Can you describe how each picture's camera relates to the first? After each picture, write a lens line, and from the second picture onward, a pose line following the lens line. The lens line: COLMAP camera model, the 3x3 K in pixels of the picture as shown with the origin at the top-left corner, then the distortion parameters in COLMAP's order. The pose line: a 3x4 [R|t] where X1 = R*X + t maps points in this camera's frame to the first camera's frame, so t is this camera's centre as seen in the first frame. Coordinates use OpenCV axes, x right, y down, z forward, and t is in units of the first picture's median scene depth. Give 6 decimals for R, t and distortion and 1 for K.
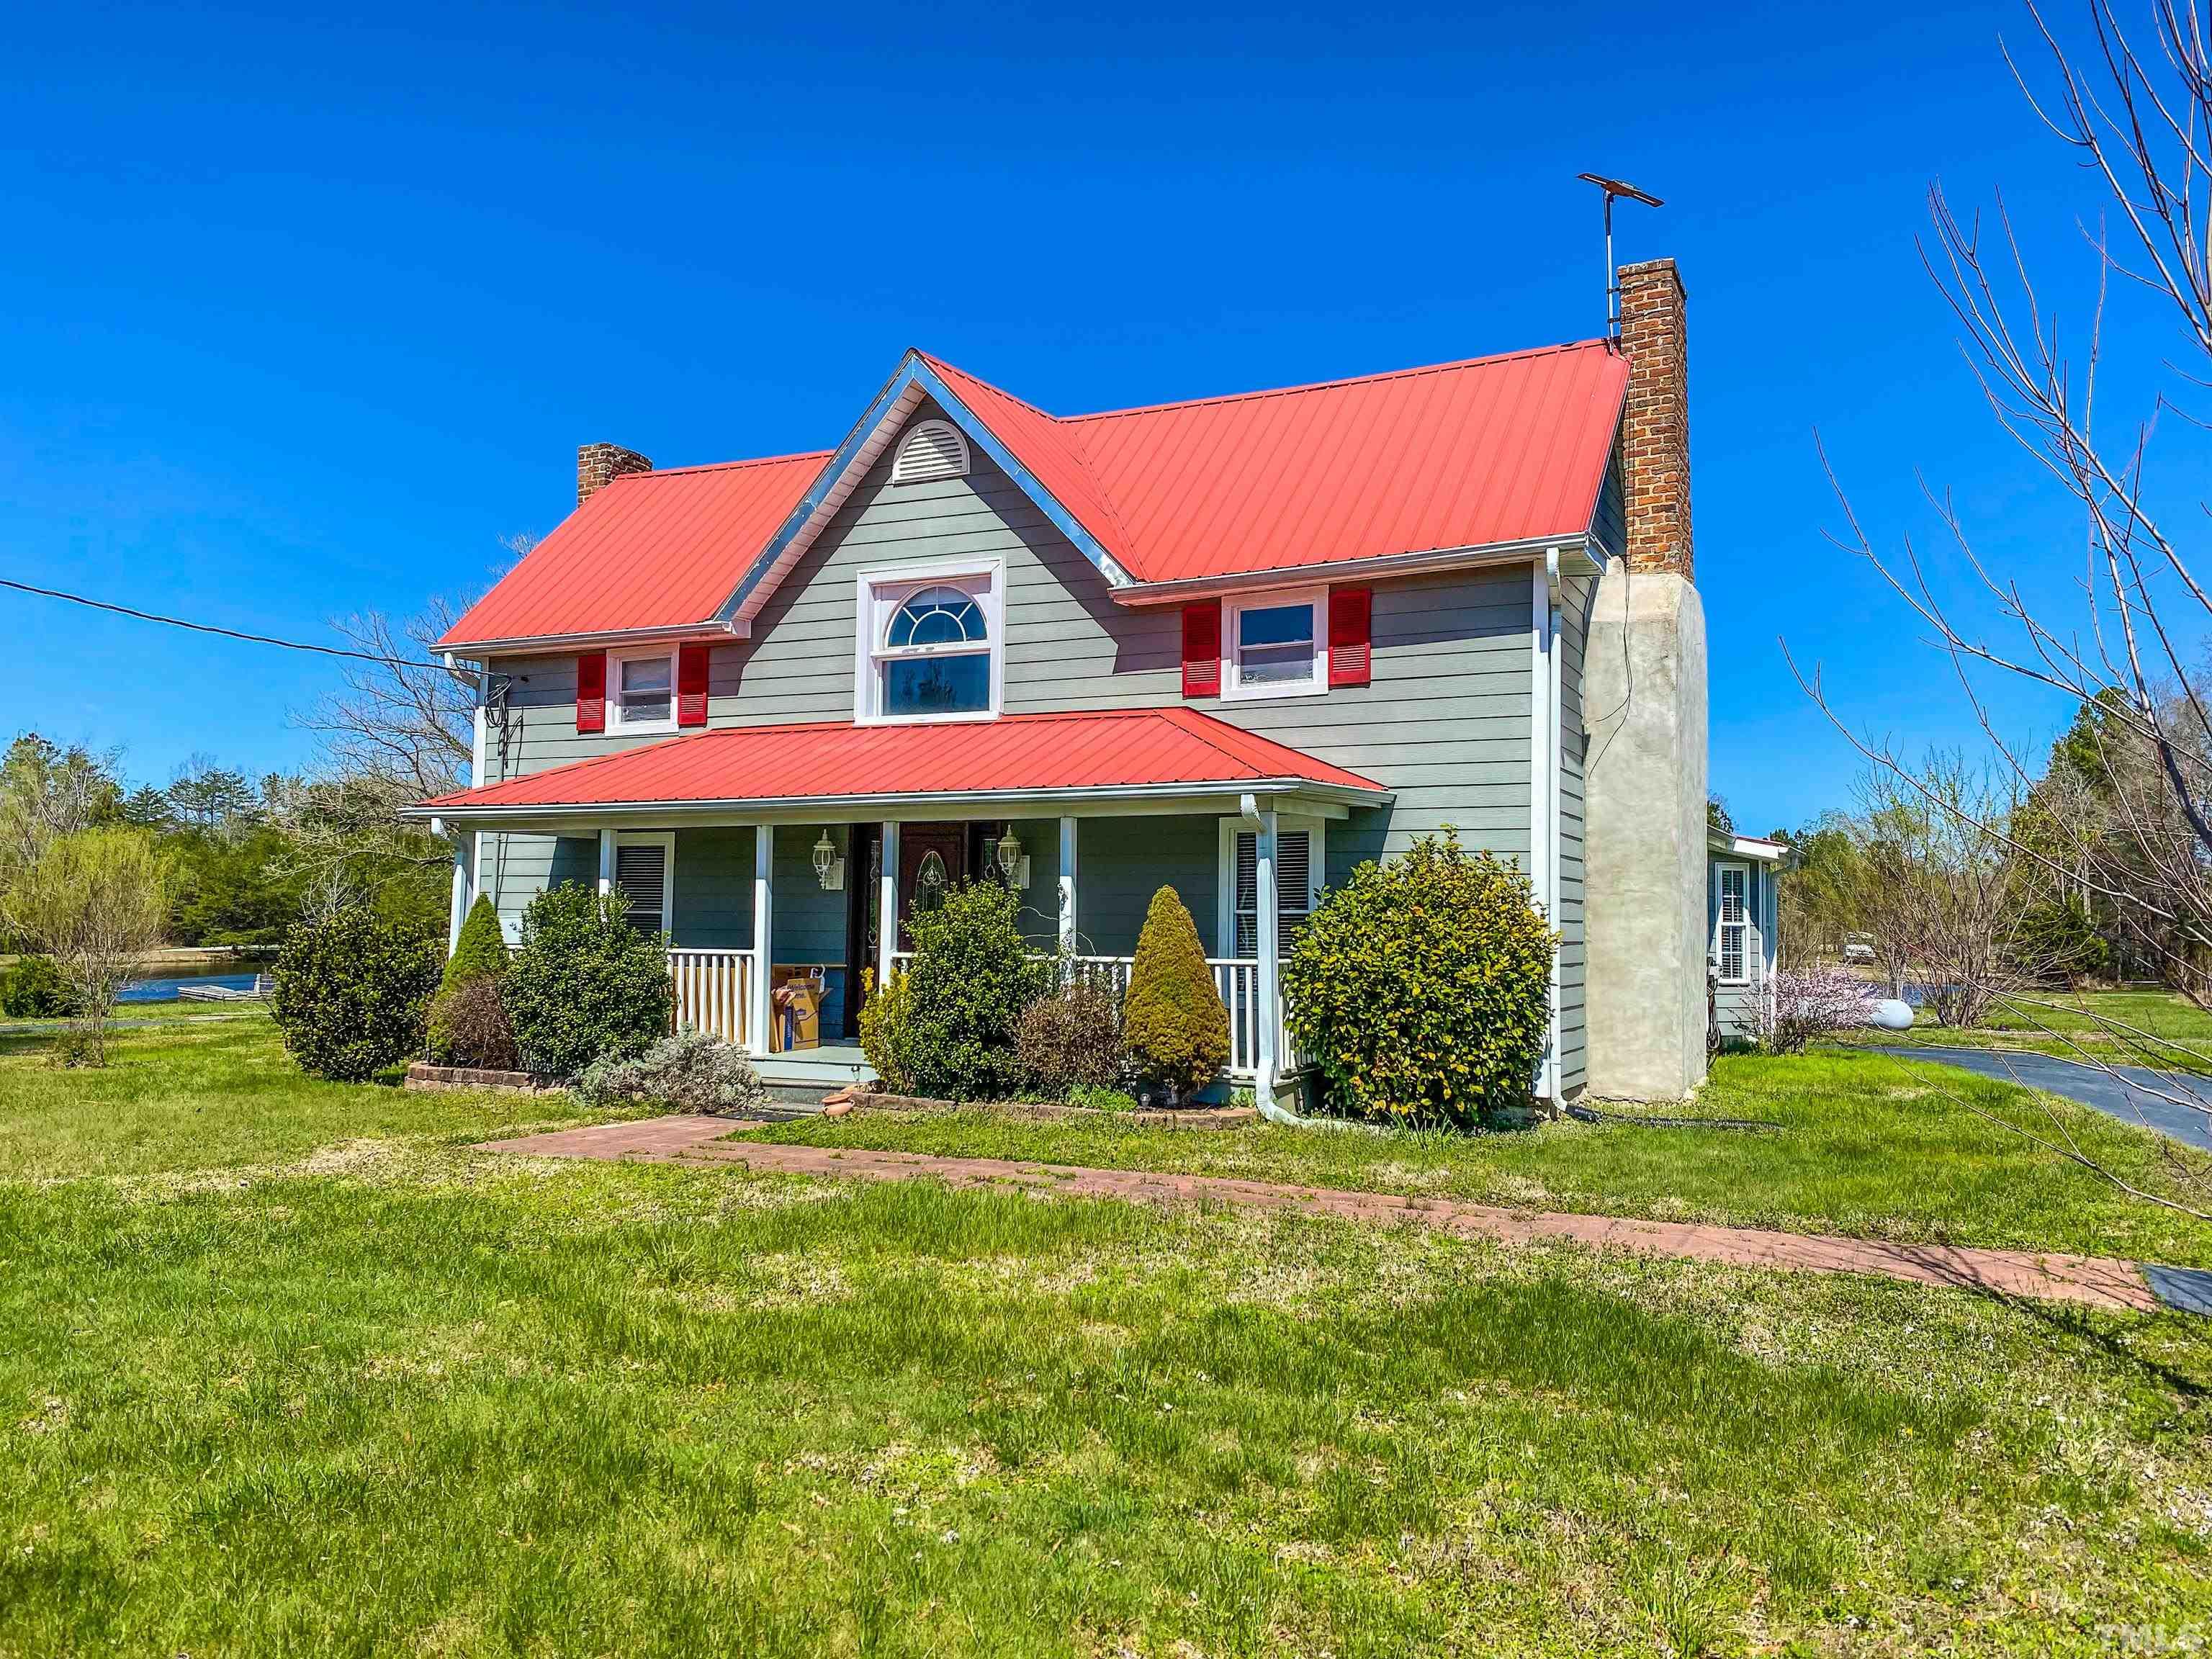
lens RADIAL K [[1681.6, 0, 1117.3], [0, 1681.6, 834.0], [0, 0, 1]] dist [0.014717, 0.001304]
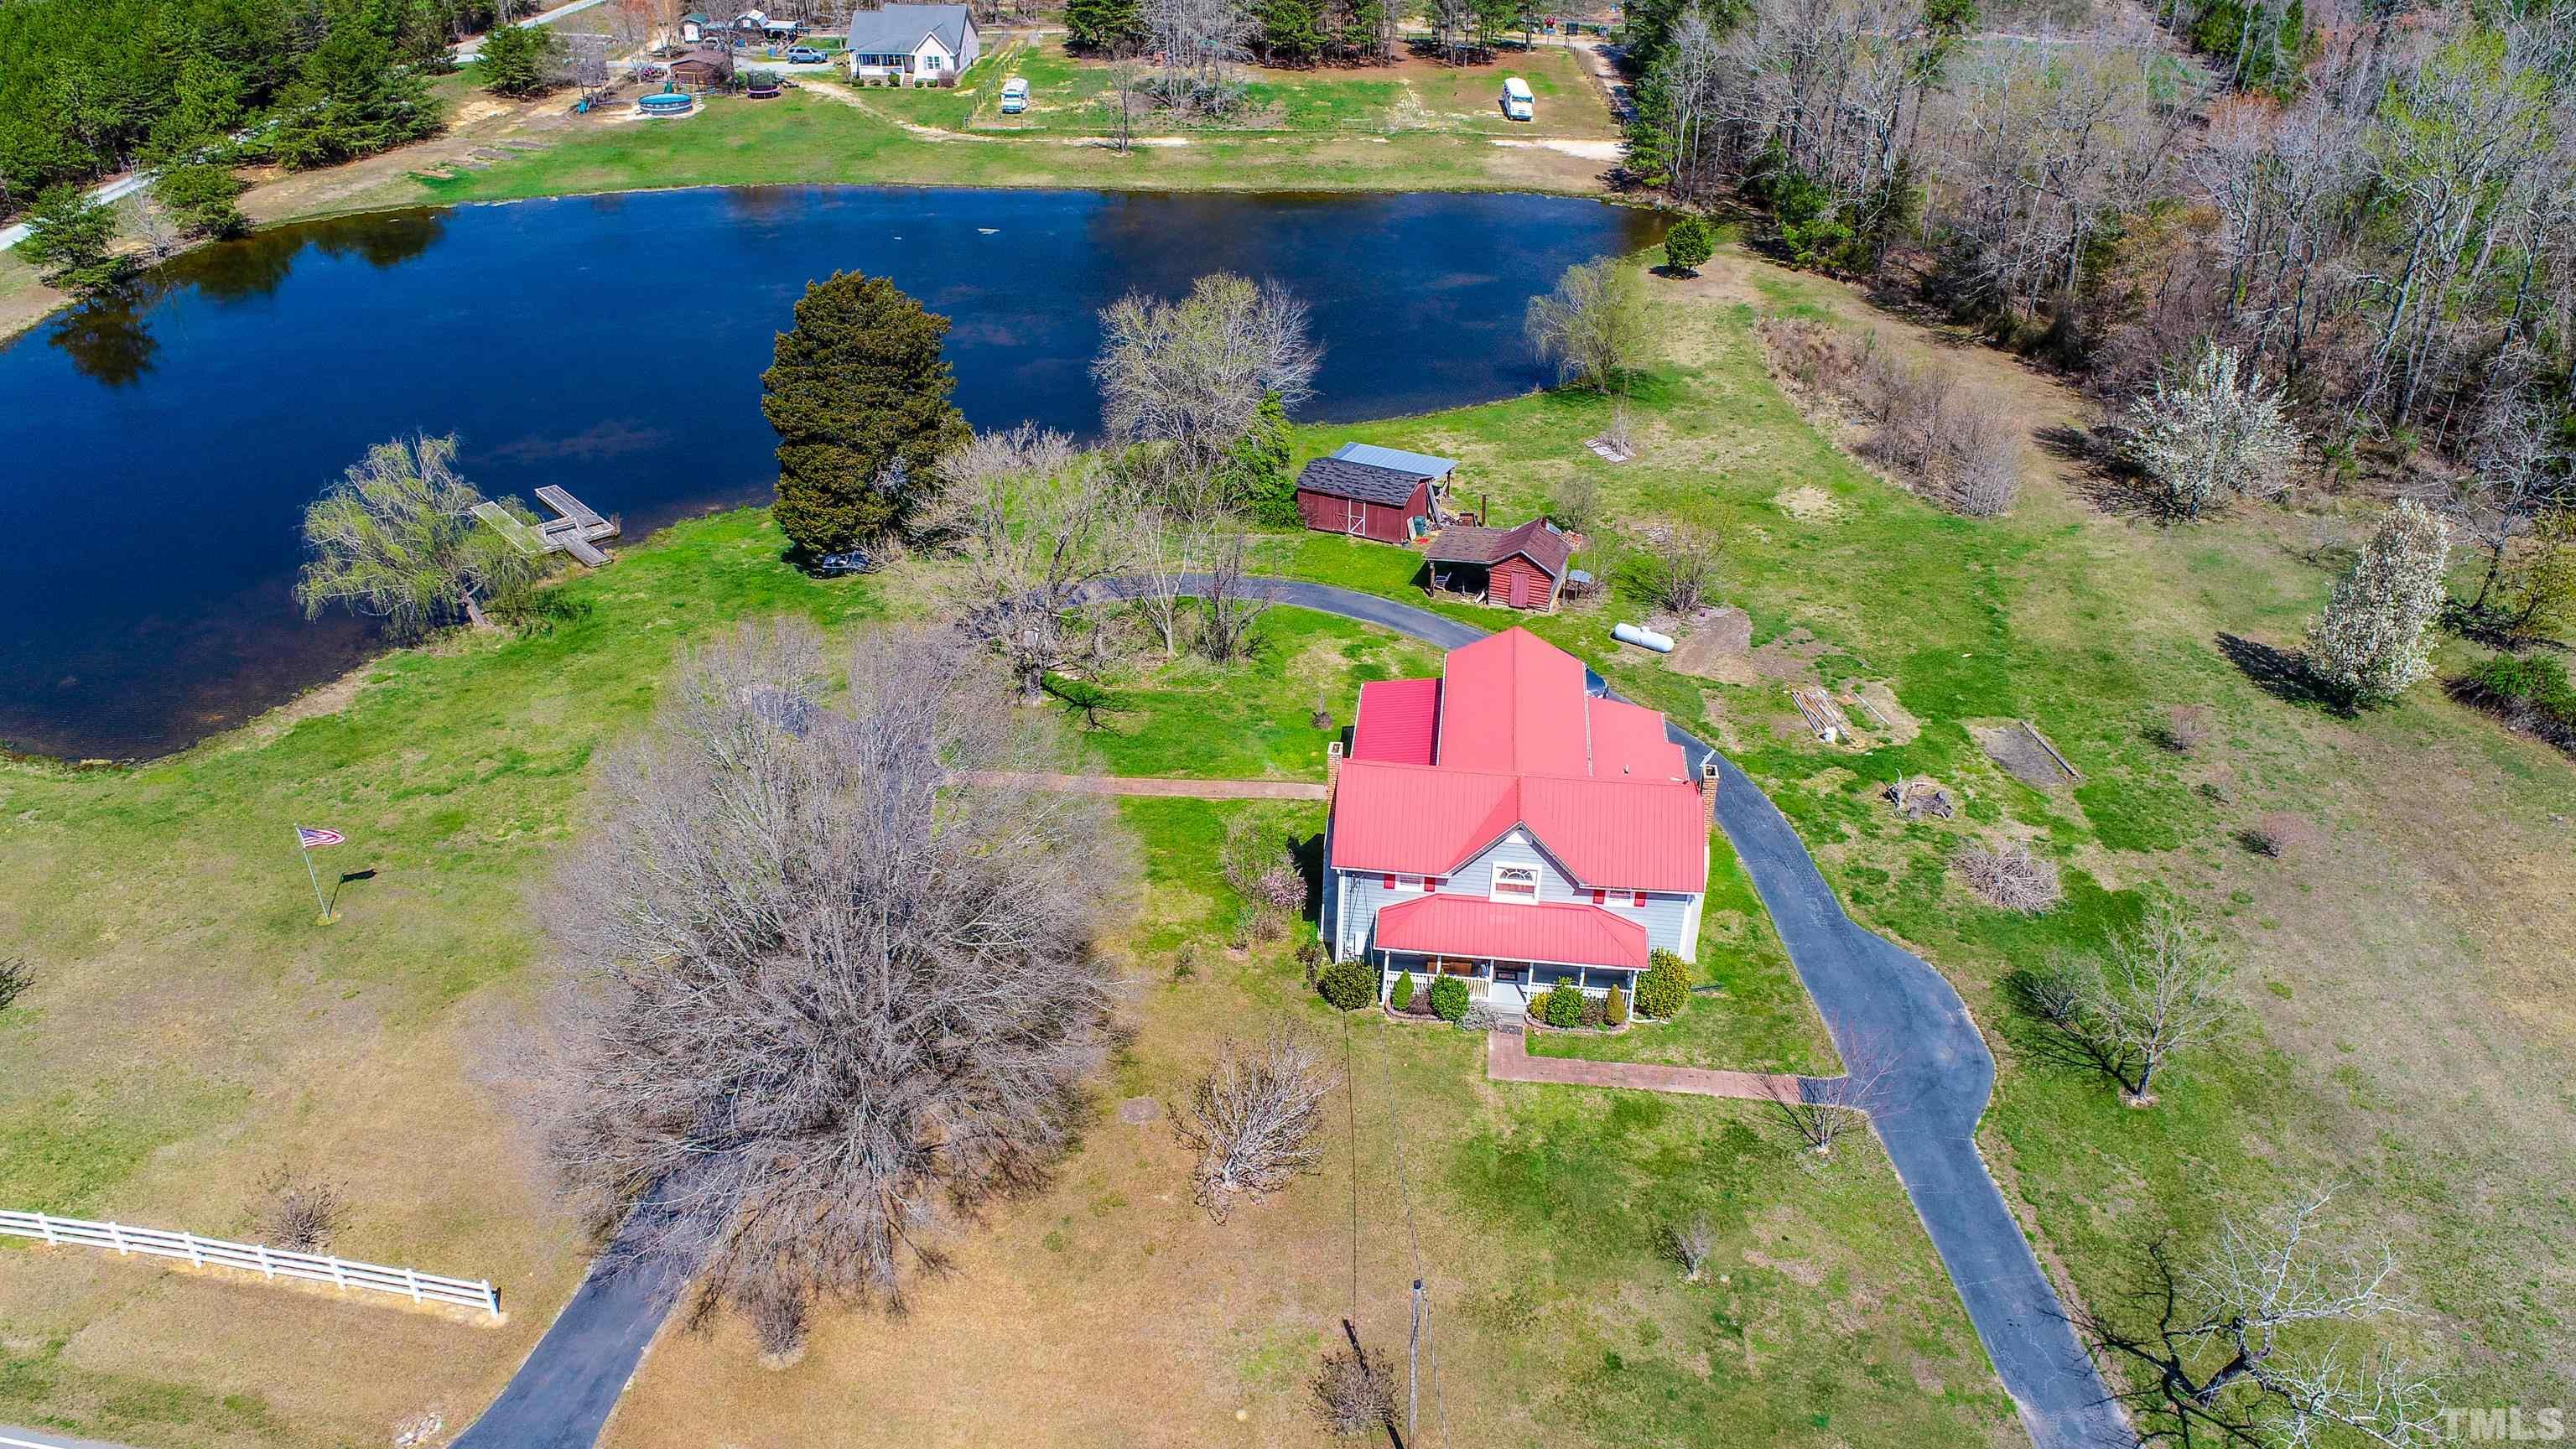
lens RADIAL K [[1742.7, 0, 1284.2], [0, 1742.7, 720.4], [0, 0, 1]] dist [-0.015381, 0.008238]
pose [[0.939831, -0.176829, 0.292319, -1.615956], [-0.016655, 0.830899, 0.556173, -2.481477], [-0.341235, -0.527577, 0.777959, -1.539787]]
